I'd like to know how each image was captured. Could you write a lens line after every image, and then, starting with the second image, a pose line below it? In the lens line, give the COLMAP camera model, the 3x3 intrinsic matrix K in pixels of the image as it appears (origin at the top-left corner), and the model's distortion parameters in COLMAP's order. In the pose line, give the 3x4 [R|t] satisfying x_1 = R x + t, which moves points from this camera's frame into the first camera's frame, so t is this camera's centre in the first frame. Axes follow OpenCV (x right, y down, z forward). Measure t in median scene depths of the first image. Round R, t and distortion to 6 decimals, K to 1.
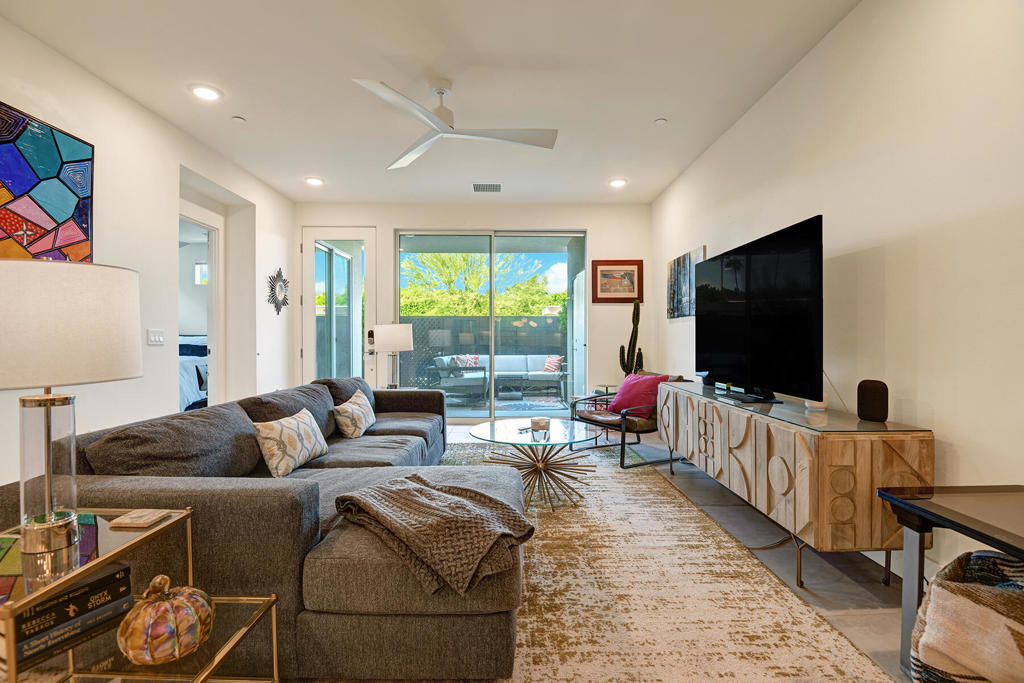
lens RADIAL K [[498.9, 0, 518.0], [0, 498.9, 341.1], [0, 0, 1]] dist [-0.000568, -0.000279]
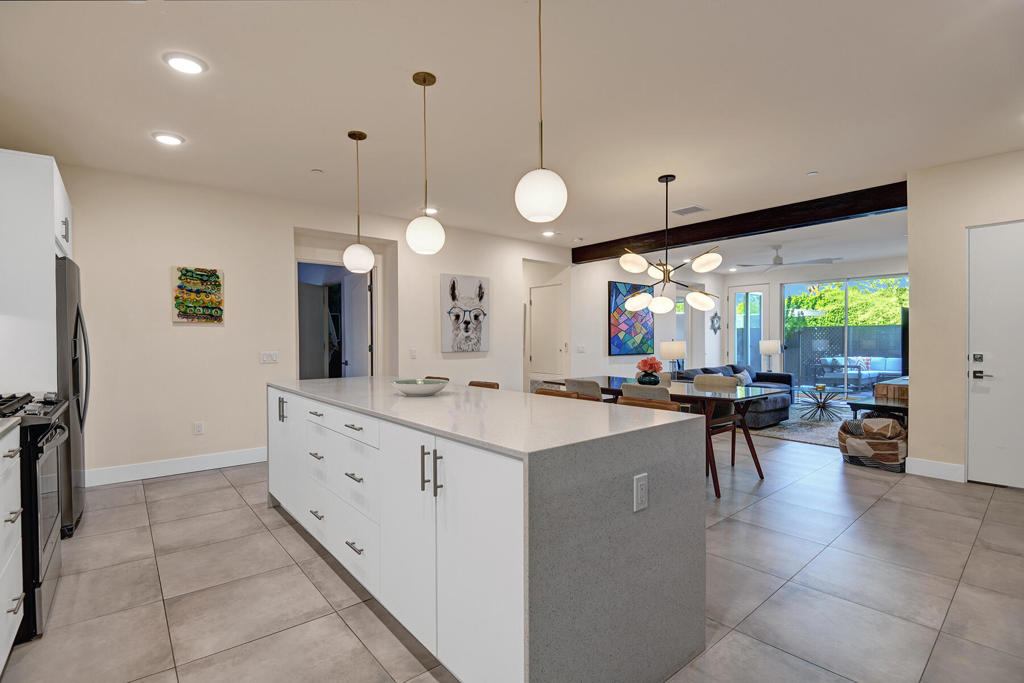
lens RADIAL K [[469.0, 0, 517.3], [0, 469.0, 341.4], [0, 0, 1]] dist [-0.003358, -0.000138]
pose [[0.650467, -0.000537, -0.759534, 0.426319], [0.000822, 1.000000, -0.000003, -0.025308], [0.759534, -0.000623, 0.650467, -0.819888]]
